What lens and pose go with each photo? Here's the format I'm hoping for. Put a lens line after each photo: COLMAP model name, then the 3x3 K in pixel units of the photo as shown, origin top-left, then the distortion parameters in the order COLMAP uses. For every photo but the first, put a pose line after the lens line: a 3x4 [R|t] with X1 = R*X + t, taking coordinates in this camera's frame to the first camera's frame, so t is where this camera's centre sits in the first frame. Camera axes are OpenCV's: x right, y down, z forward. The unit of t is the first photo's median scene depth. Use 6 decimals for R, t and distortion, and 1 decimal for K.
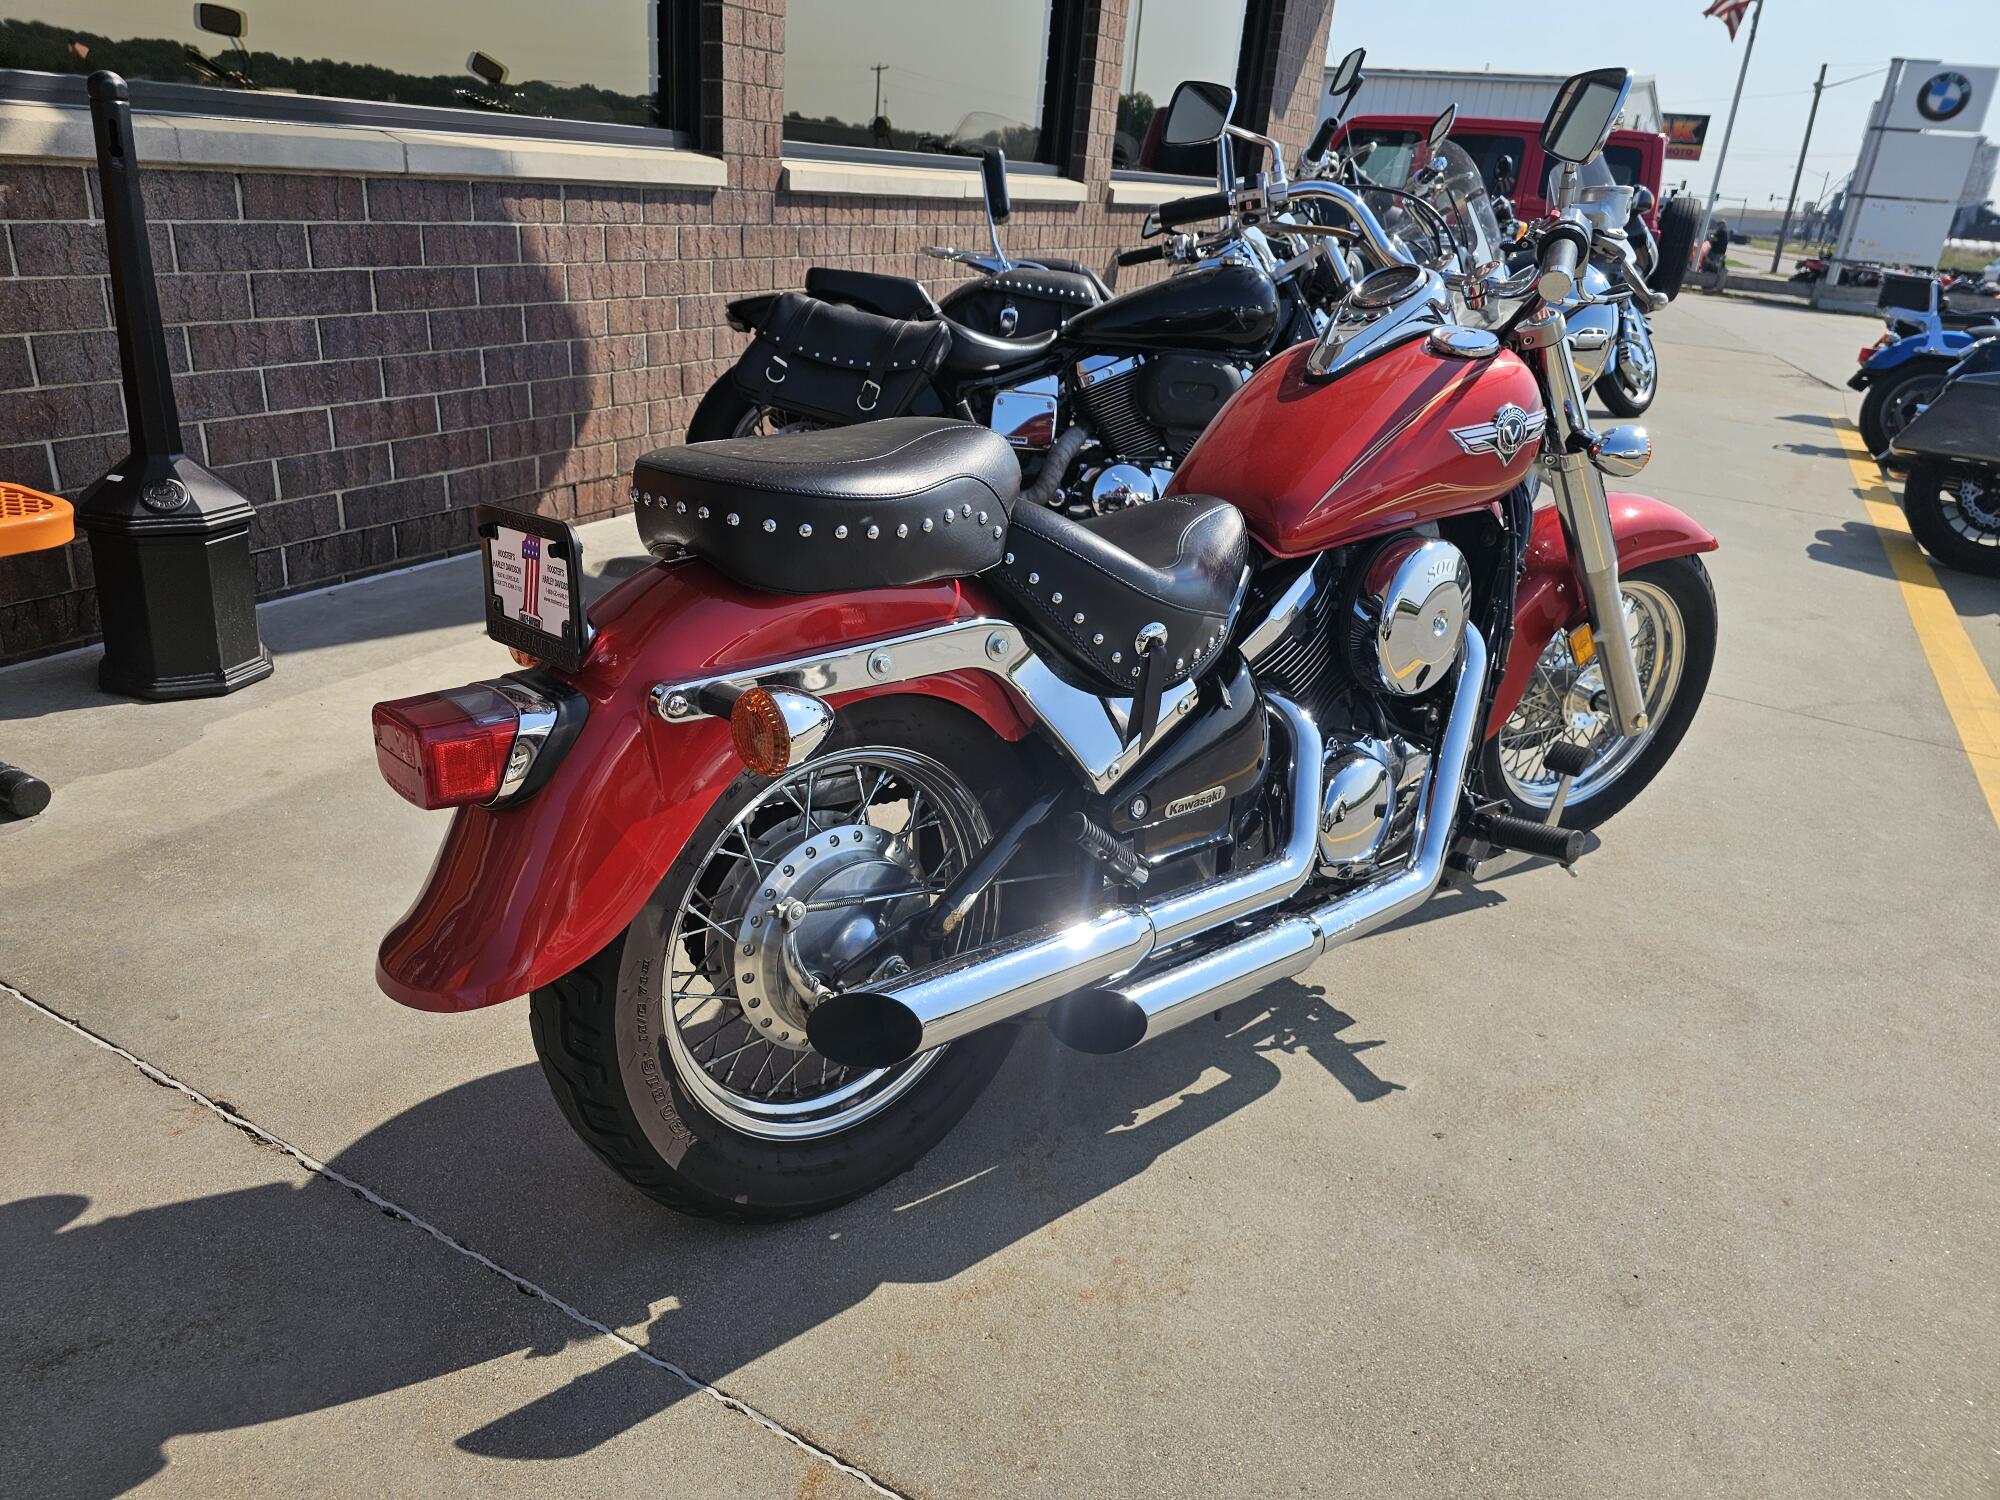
lens RADIAL K [[1365.5, 0, 943.4], [0, 1365.5, 719.9], [0, 0, 1]] dist [0.033627, -0.026587]
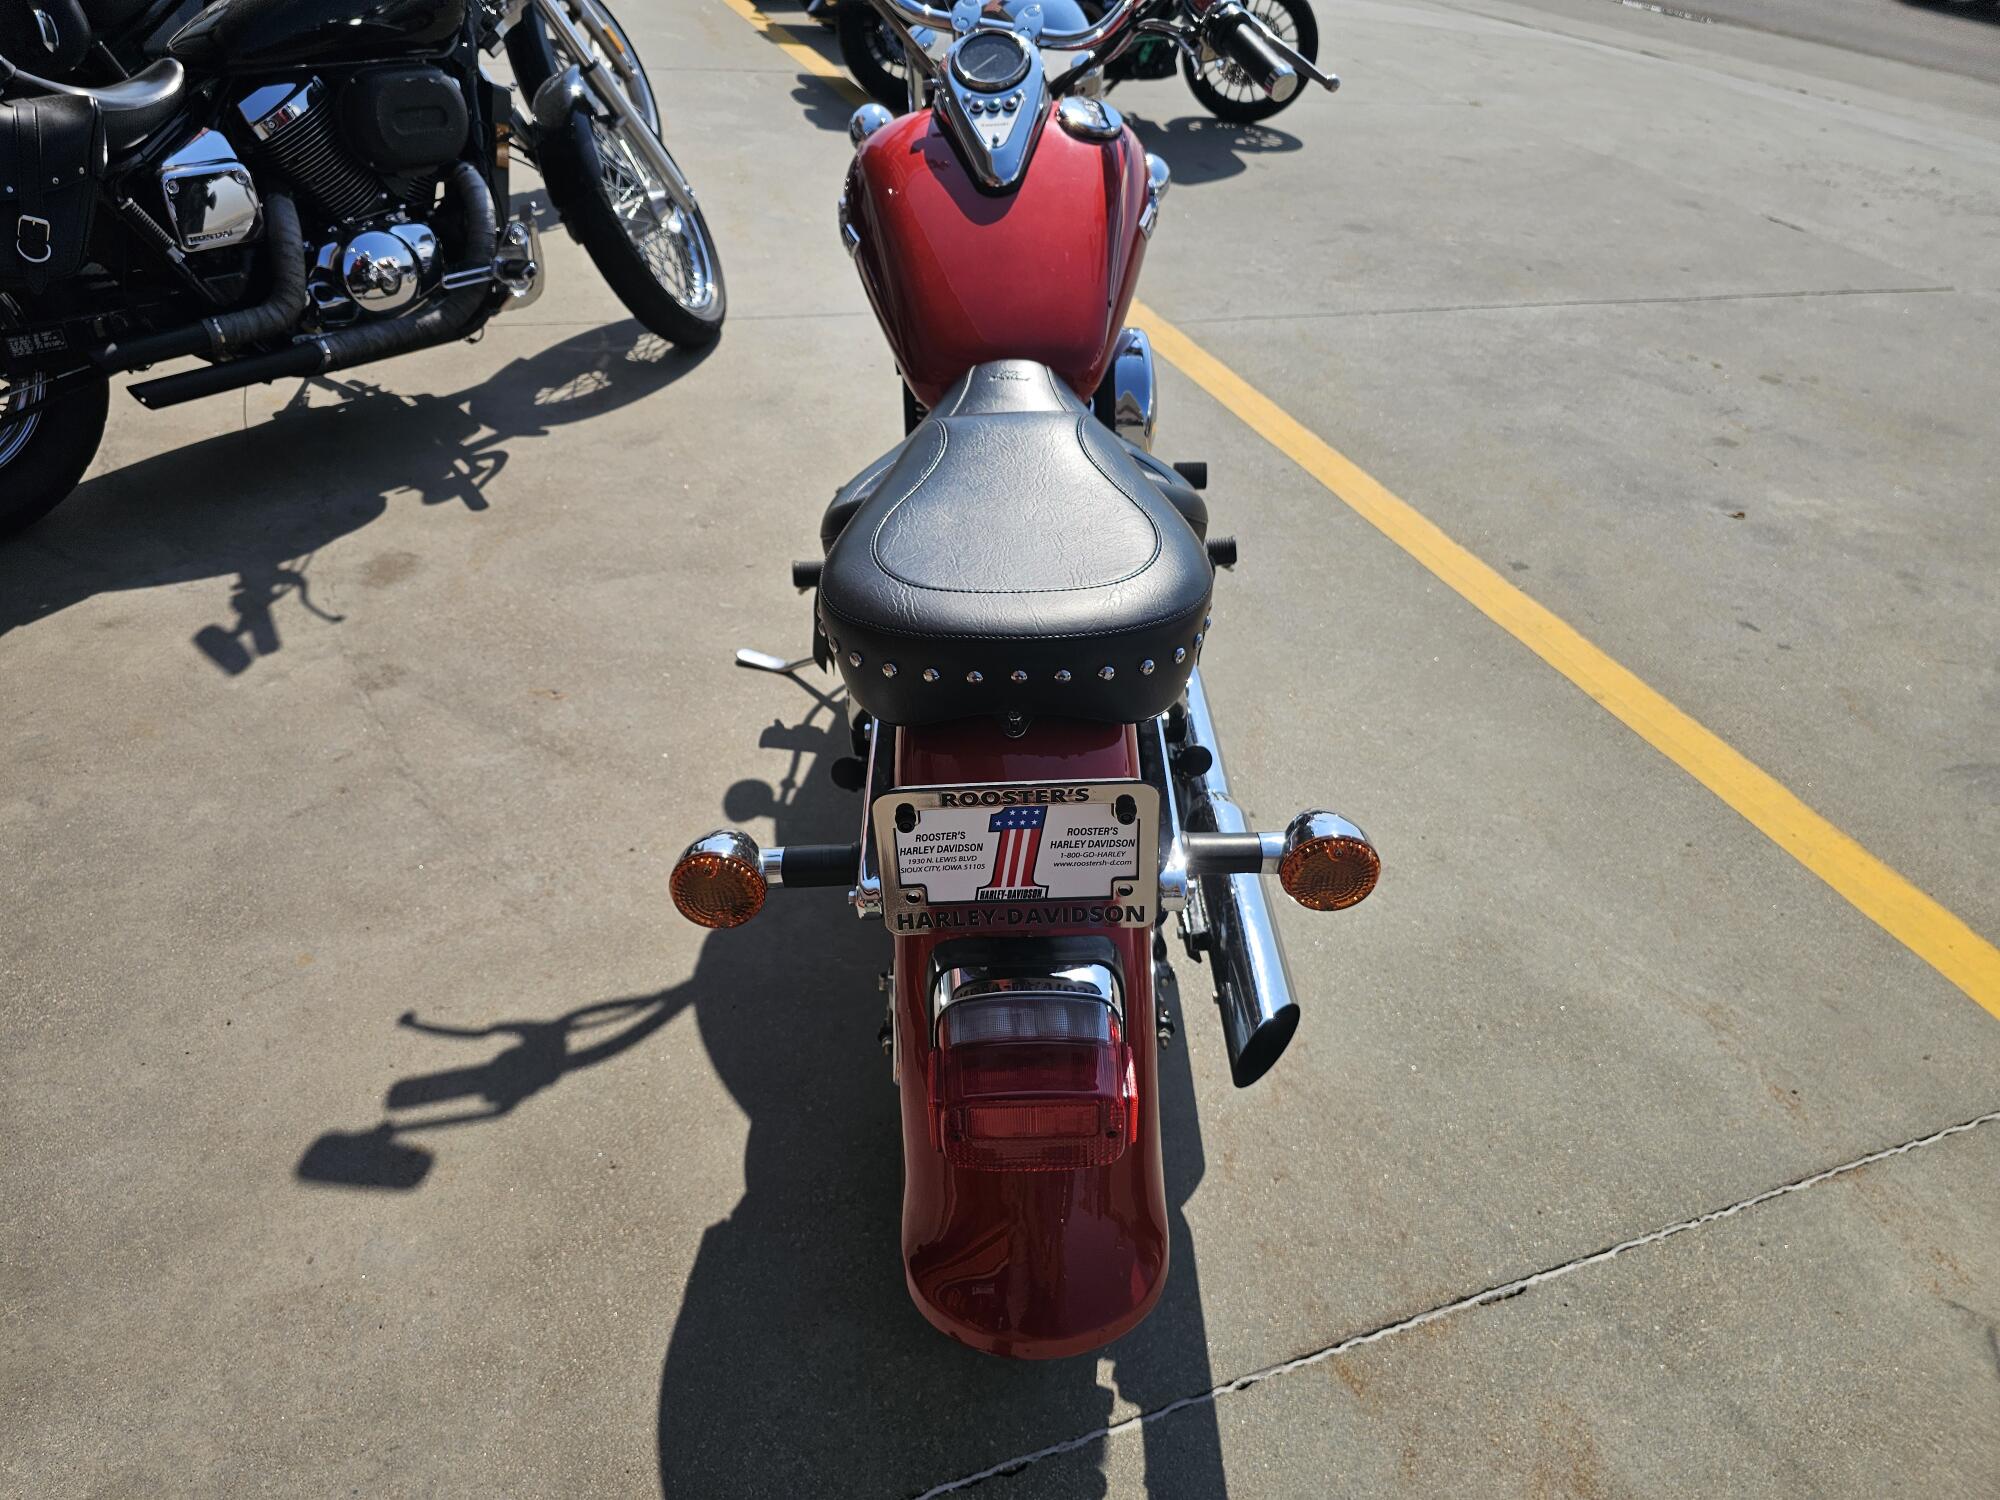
lens RADIAL K [[1362.3, 0, 976.9], [0, 1362.3, 783.3], [0, 0, 1]] dist [0.031720, -0.031063]
pose [[0.640874, -0.493770, 0.587769, -0.581437], [0.264186, 0.860773, 0.435059, -0.370526], [-0.720754, -0.123537, 0.682094, 0.394806]]
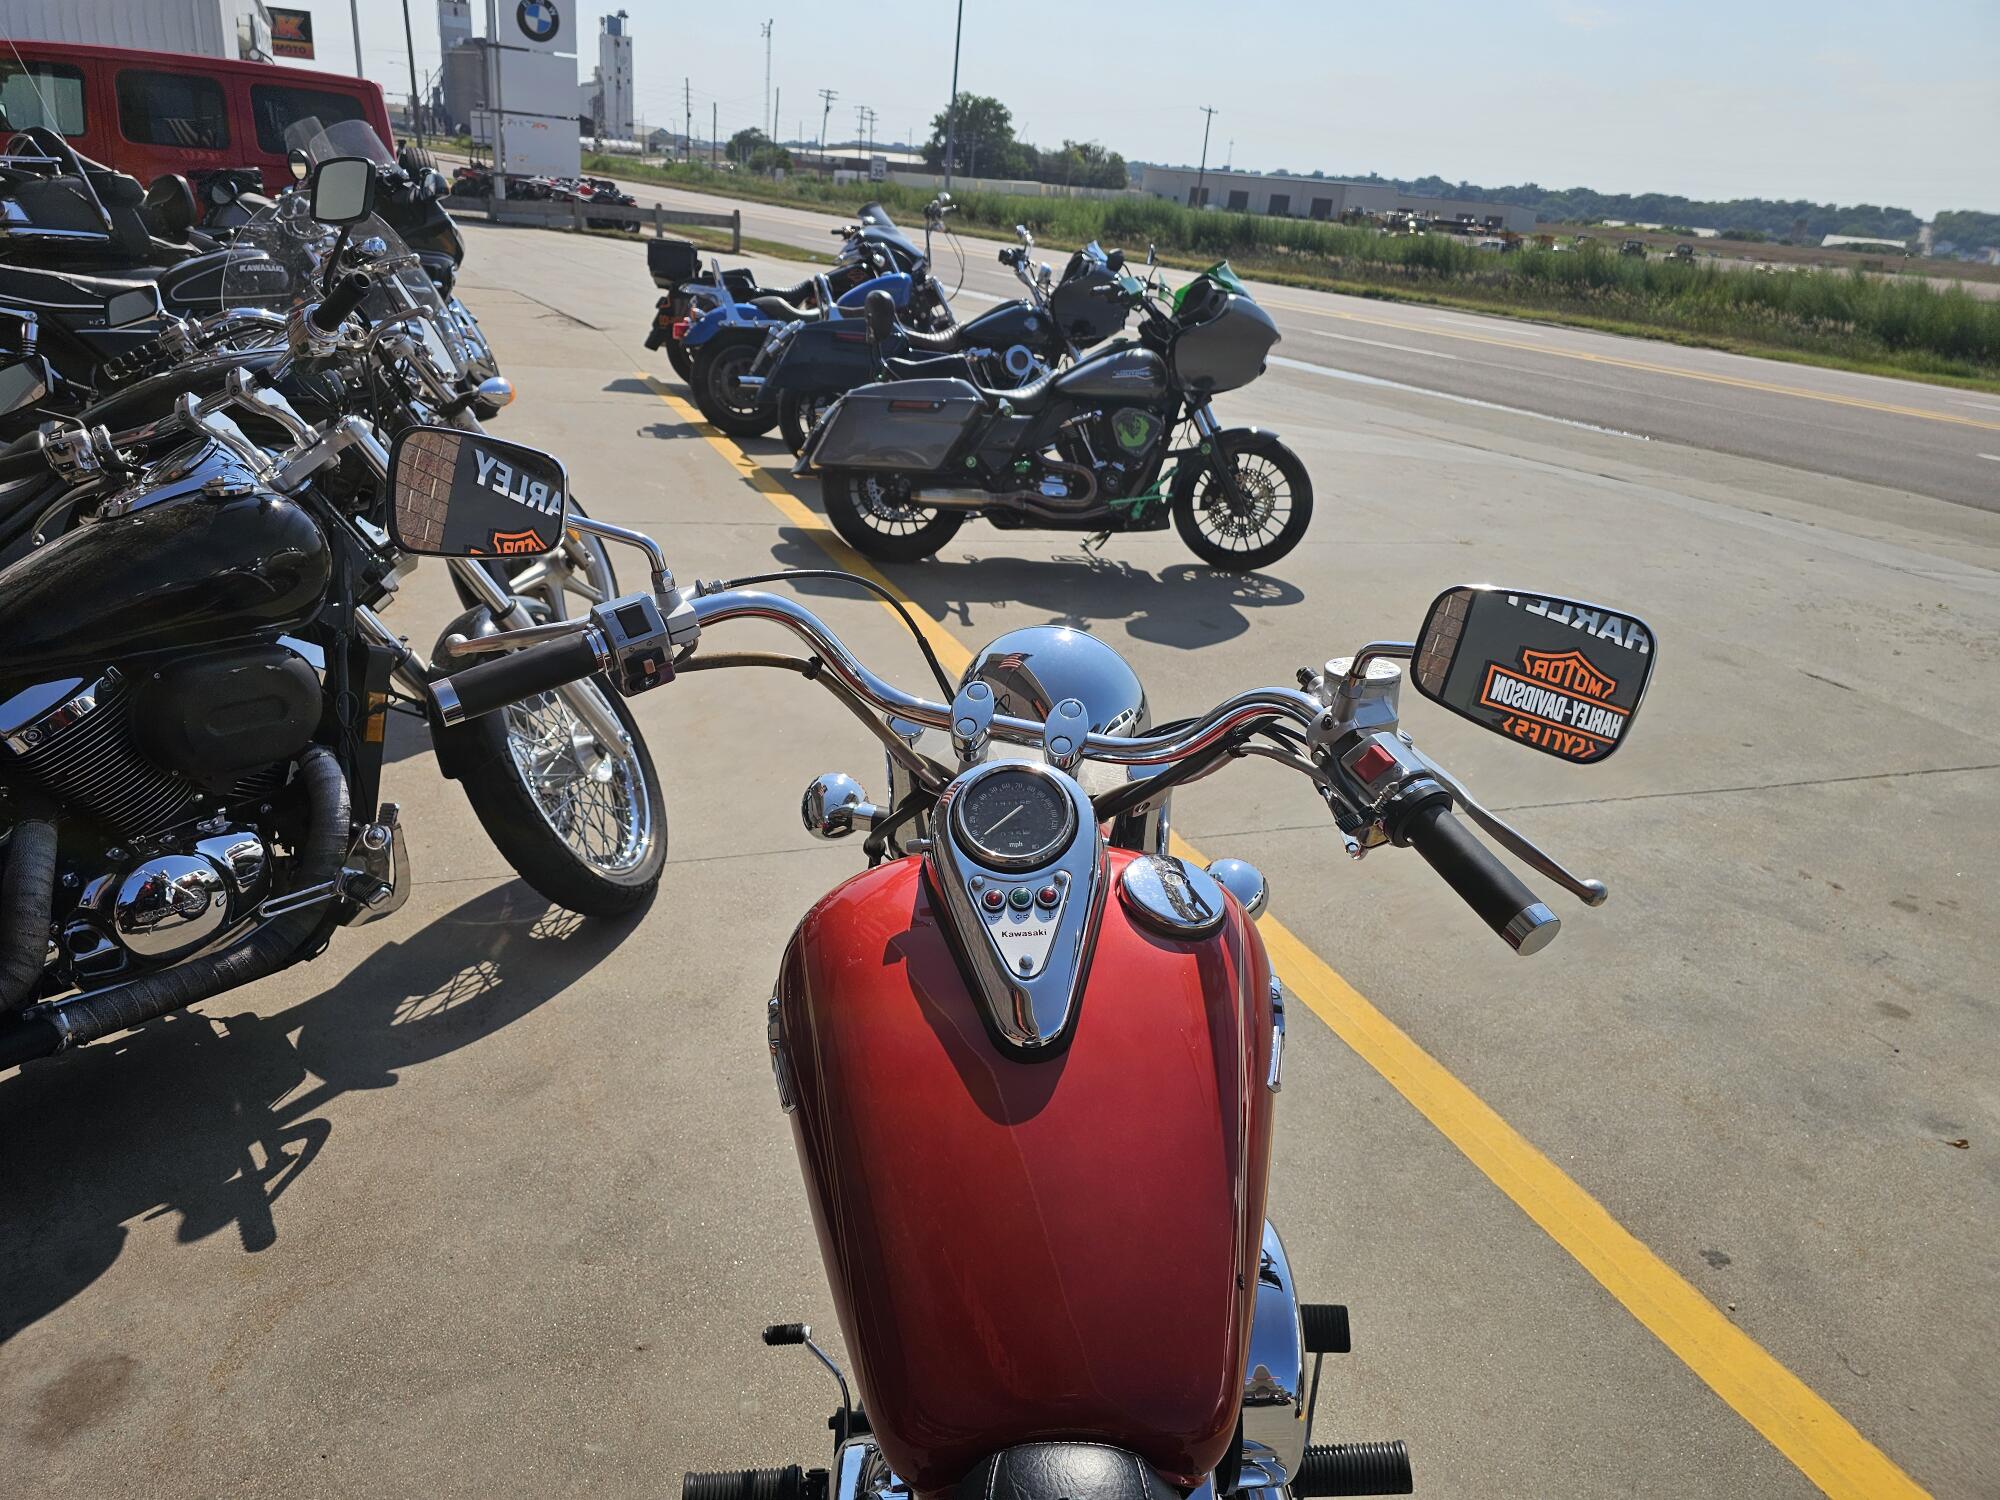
lens RADIAL K [[1353.2, 0, 982.8], [0, 1353.2, 749.3], [0, 0, 1]] dist [0.063281, -0.067435]
pose [[0.628550, -0.322244, 0.707873, -0.094535], [0.259350, 0.944880, 0.199849, -0.575541], [-0.733255, 0.057972, 0.677478, 0.778688]]
